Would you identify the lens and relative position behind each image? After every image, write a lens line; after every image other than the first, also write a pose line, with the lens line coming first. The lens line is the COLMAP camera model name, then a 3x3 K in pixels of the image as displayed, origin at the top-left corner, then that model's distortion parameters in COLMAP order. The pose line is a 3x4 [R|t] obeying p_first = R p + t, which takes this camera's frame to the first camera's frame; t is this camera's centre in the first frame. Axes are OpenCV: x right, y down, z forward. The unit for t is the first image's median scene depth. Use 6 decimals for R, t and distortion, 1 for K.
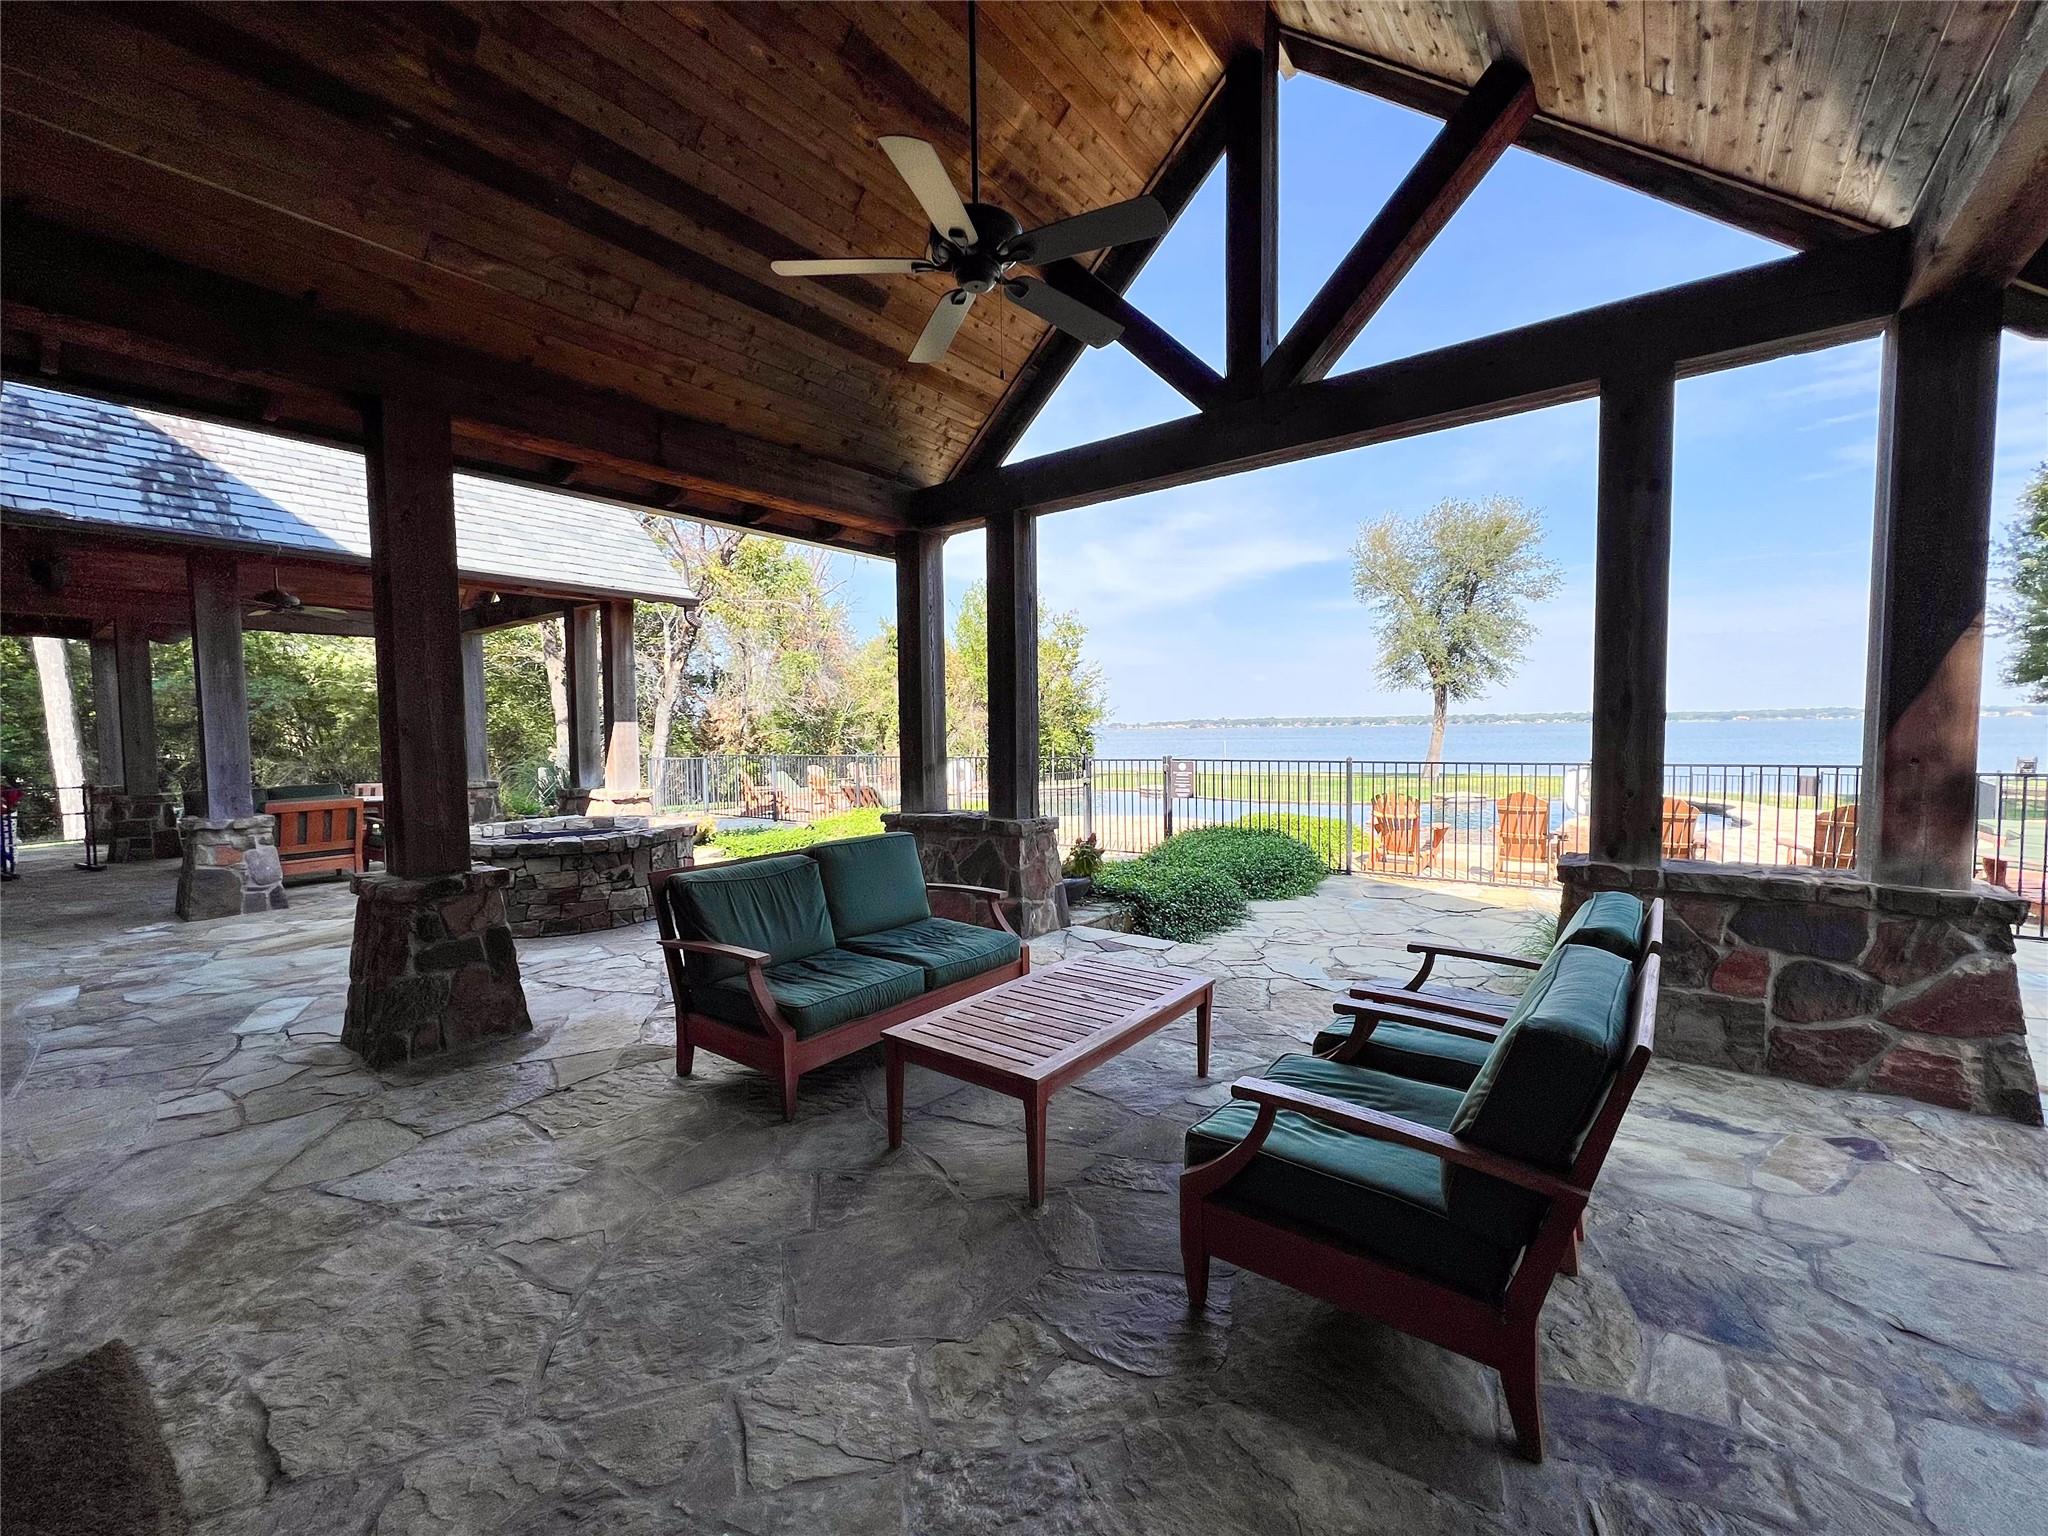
lens RADIAL K [[826.5, 0, 1024.0], [0, 826.5, 768.0], [0, 0, 1]] dist [0.010495, 0.000173]
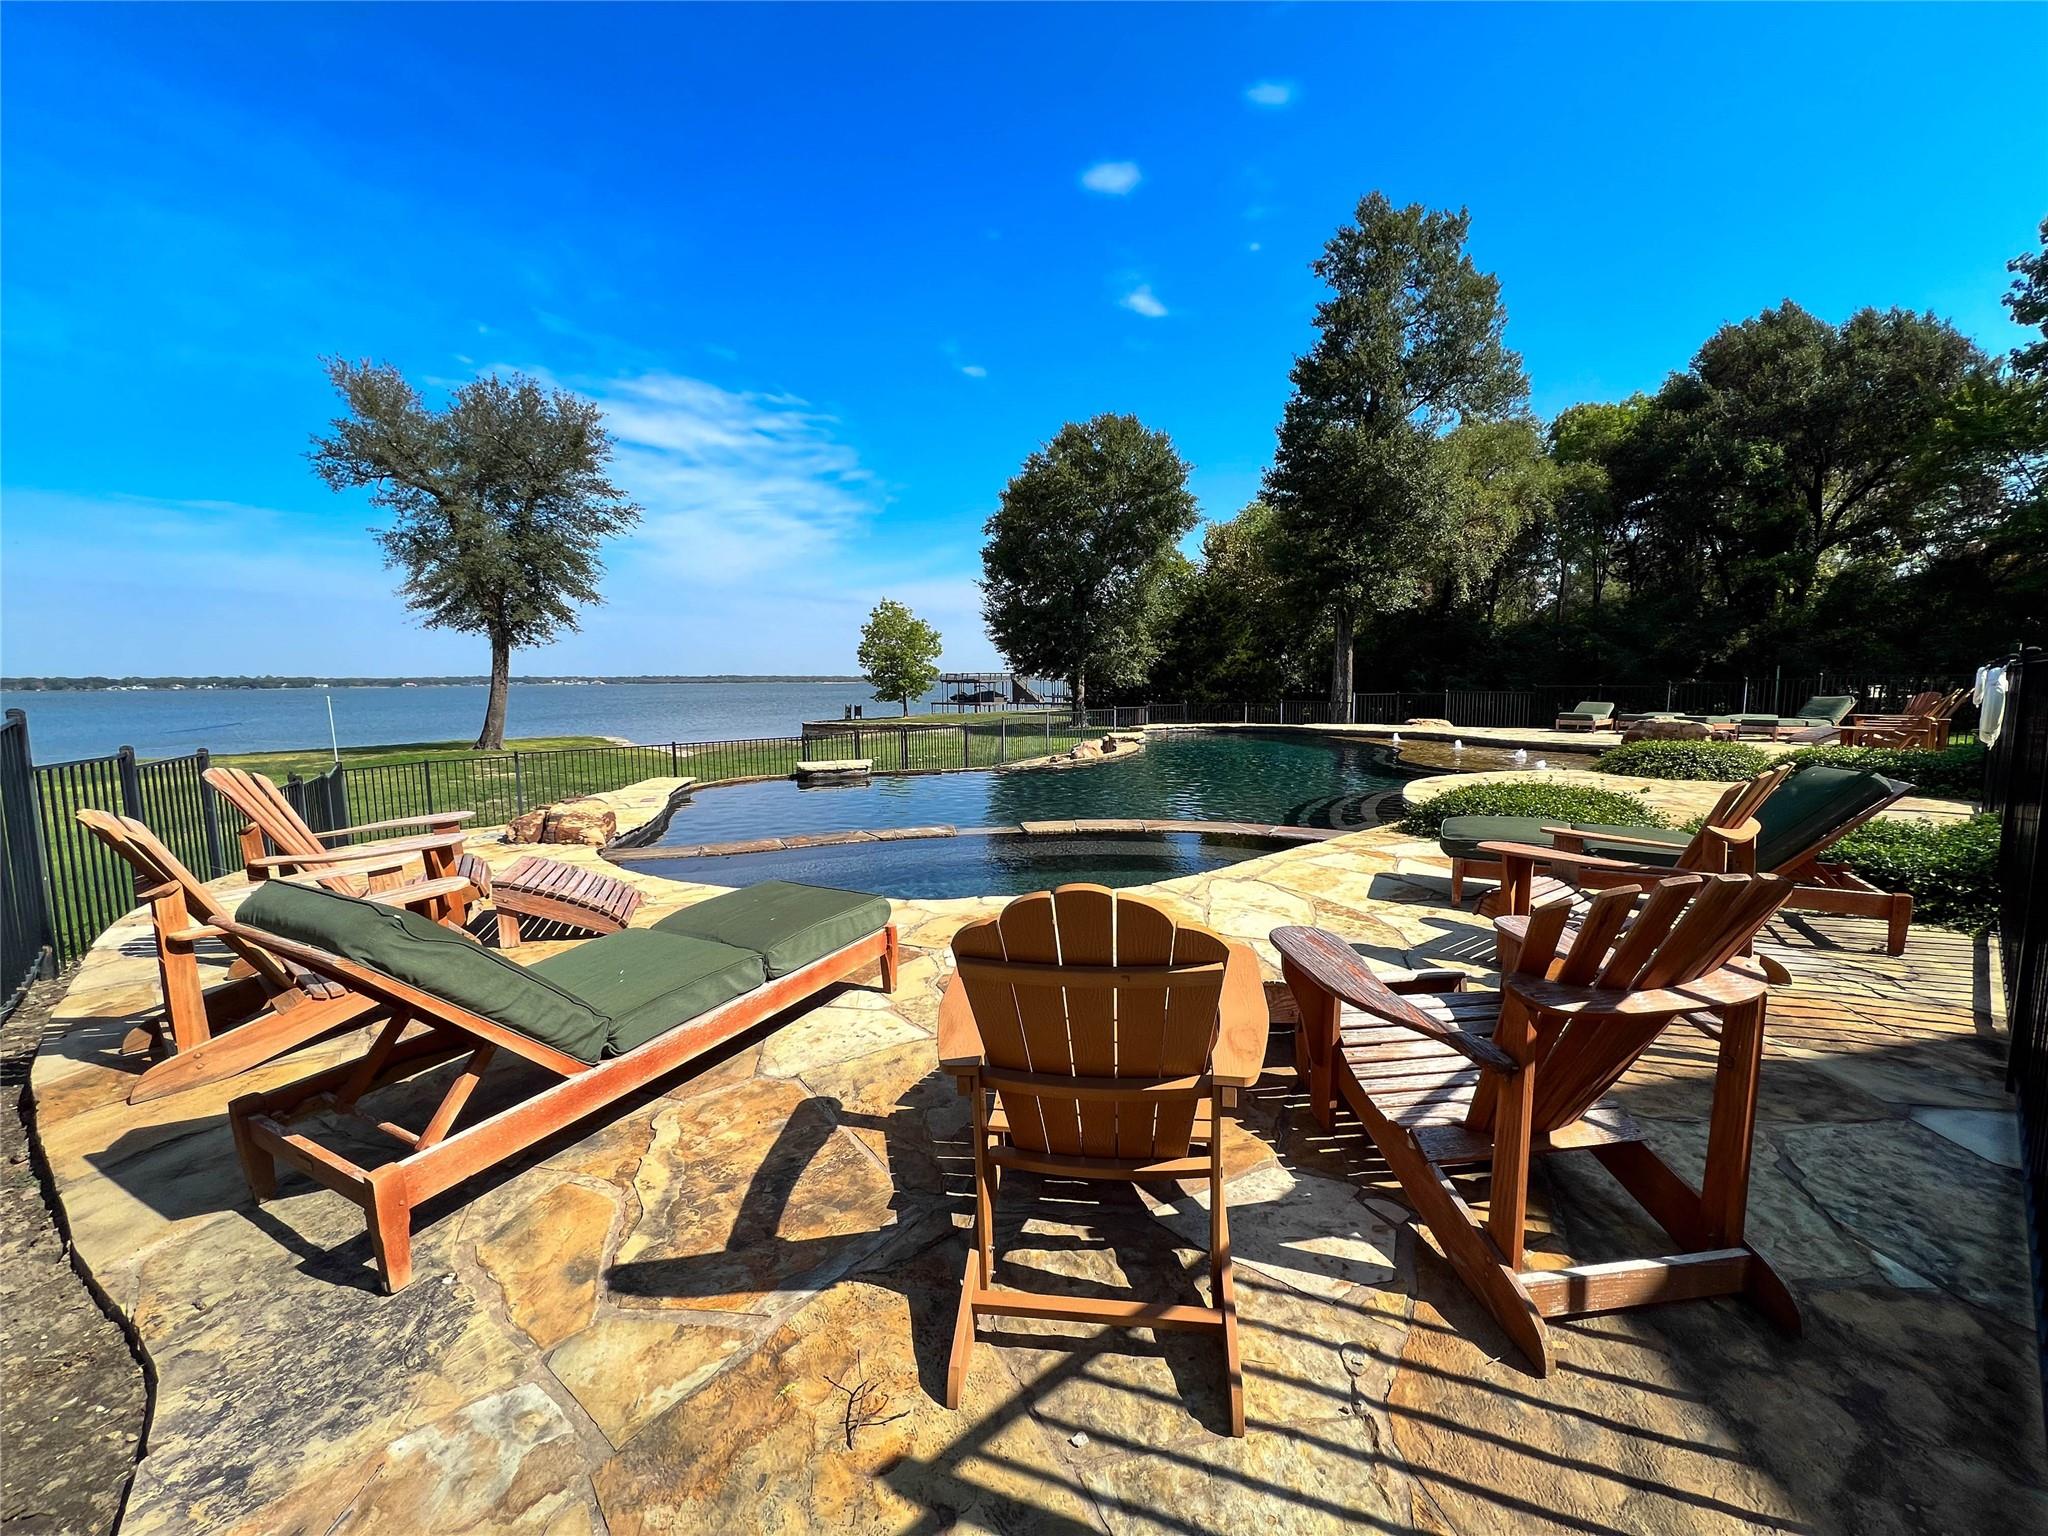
lens RADIAL K [[826.5, 0, 1024.0], [0, 826.5, 768.0], [0, 0, 1]] dist [0.010495, 0.000173]
pose [[0.204951, -0.093446, 0.974301, -0.144516], [0.055420, 0.994943, 0.083767, -0.005871], [-0.977202, 0.036828, 0.209093, 0.354717]]
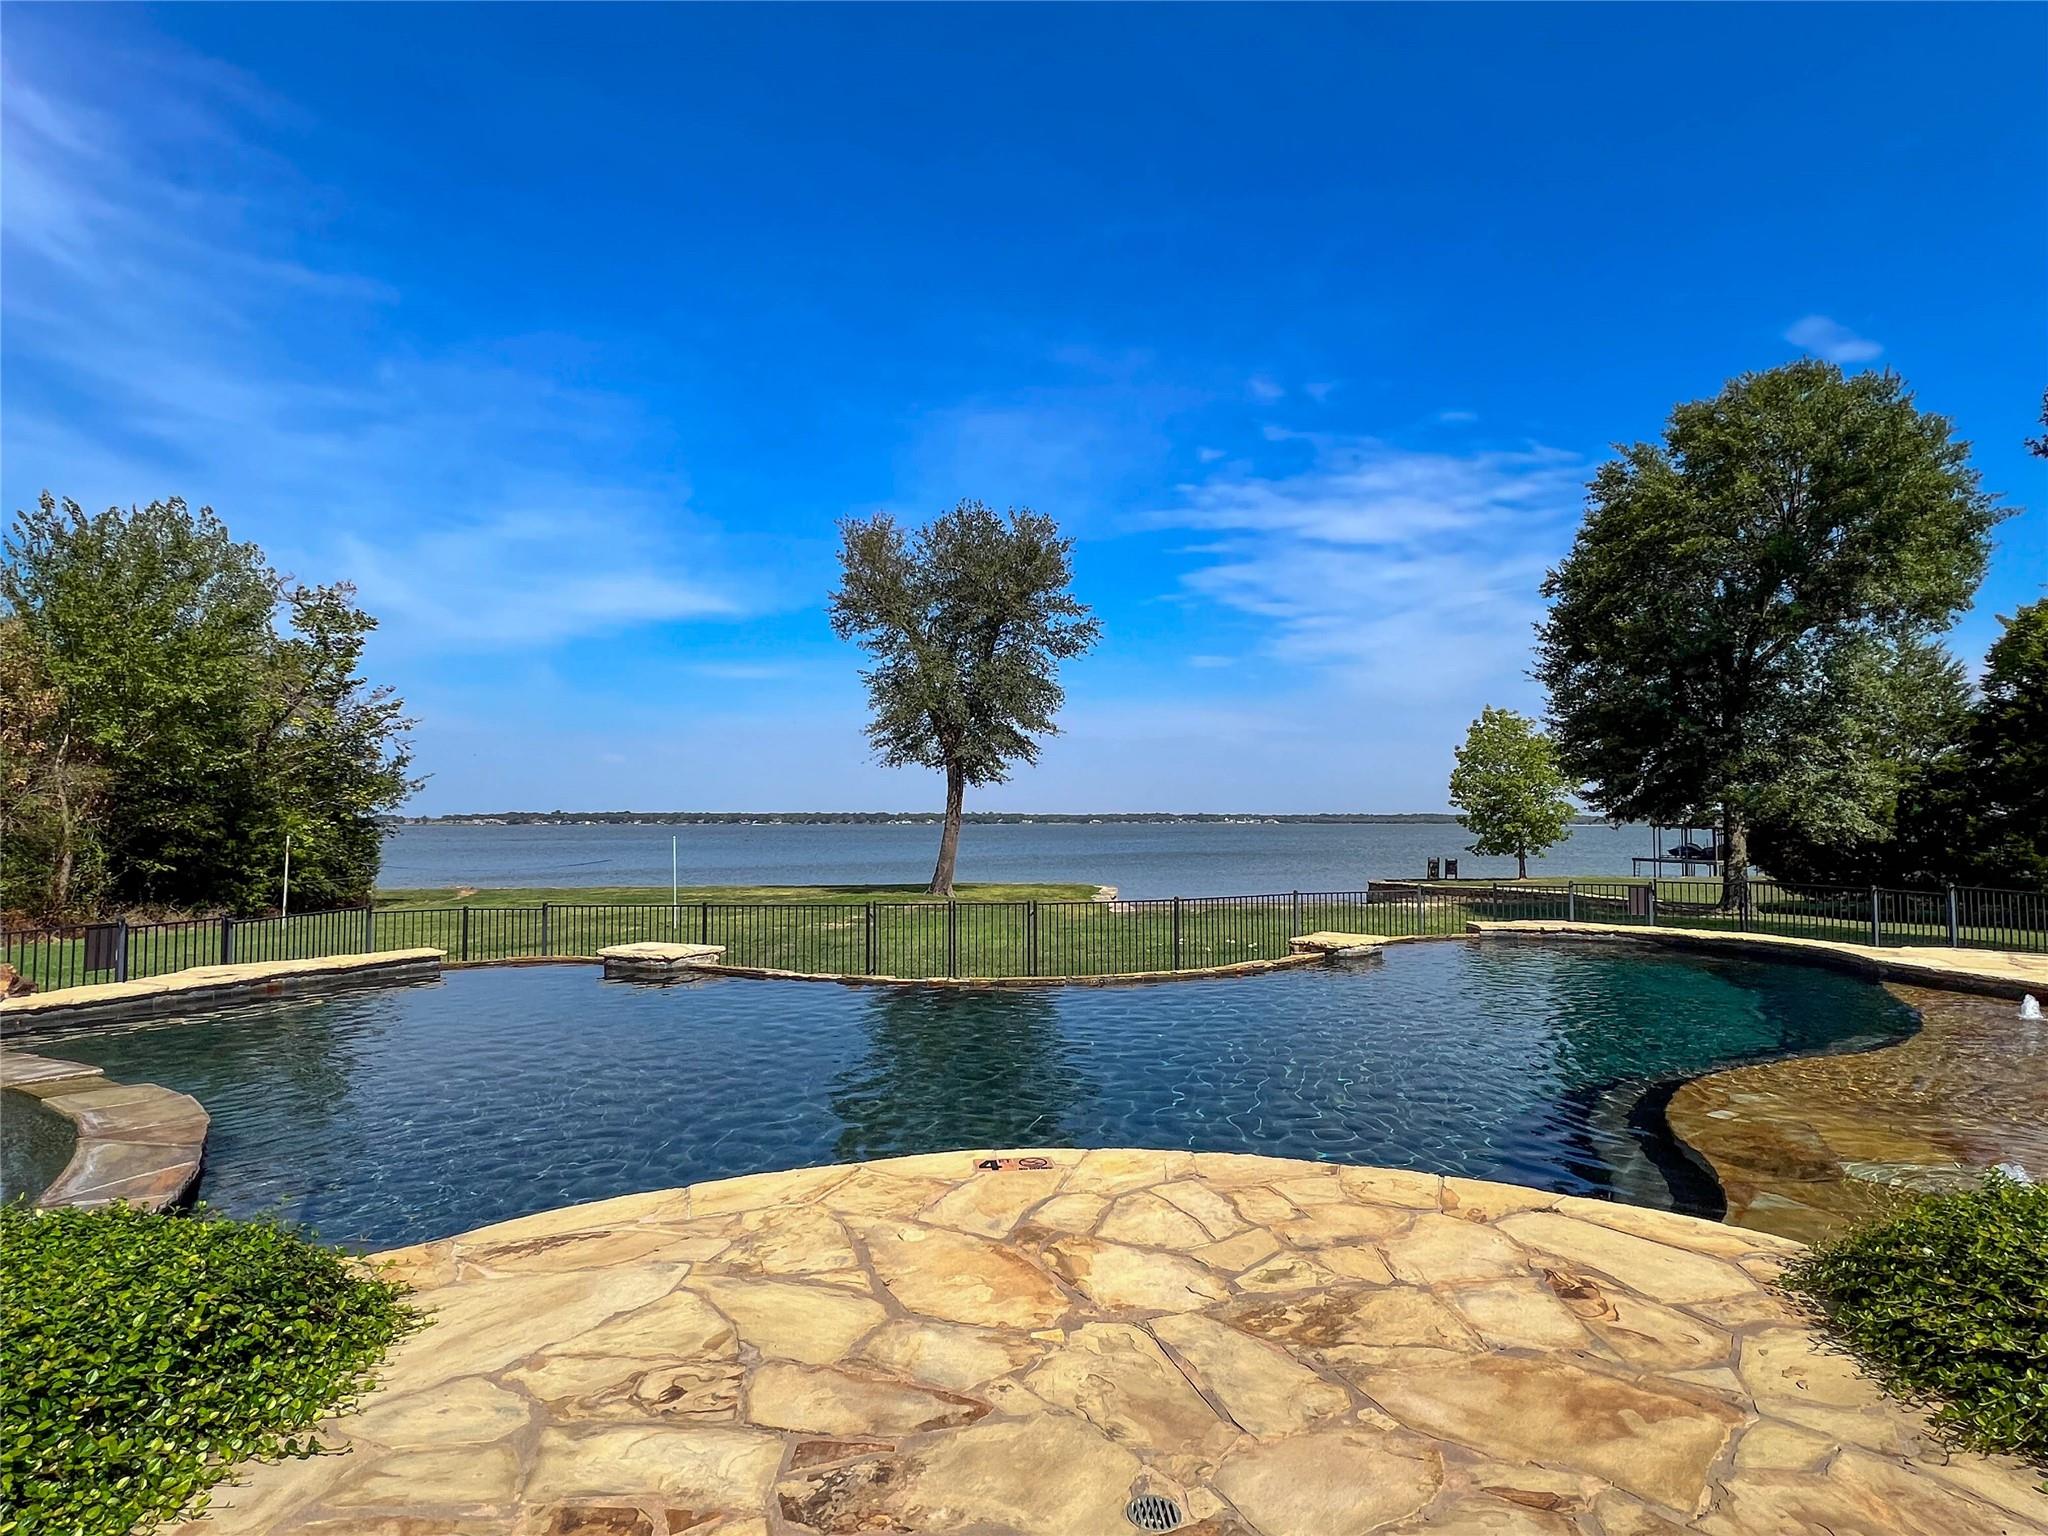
lens RADIAL K [[1063.8, 0, 1024.0], [0, 1063.8, 768.0], [0, 0, 1]] dist [0.003665, -0.000042]
pose [[0.794895, 0.045133, 0.605066, -0.000196], [0.017510, 0.995108, -0.097230, -0.003986], [-0.606494, 0.087883, 0.790216, 0.231887]]
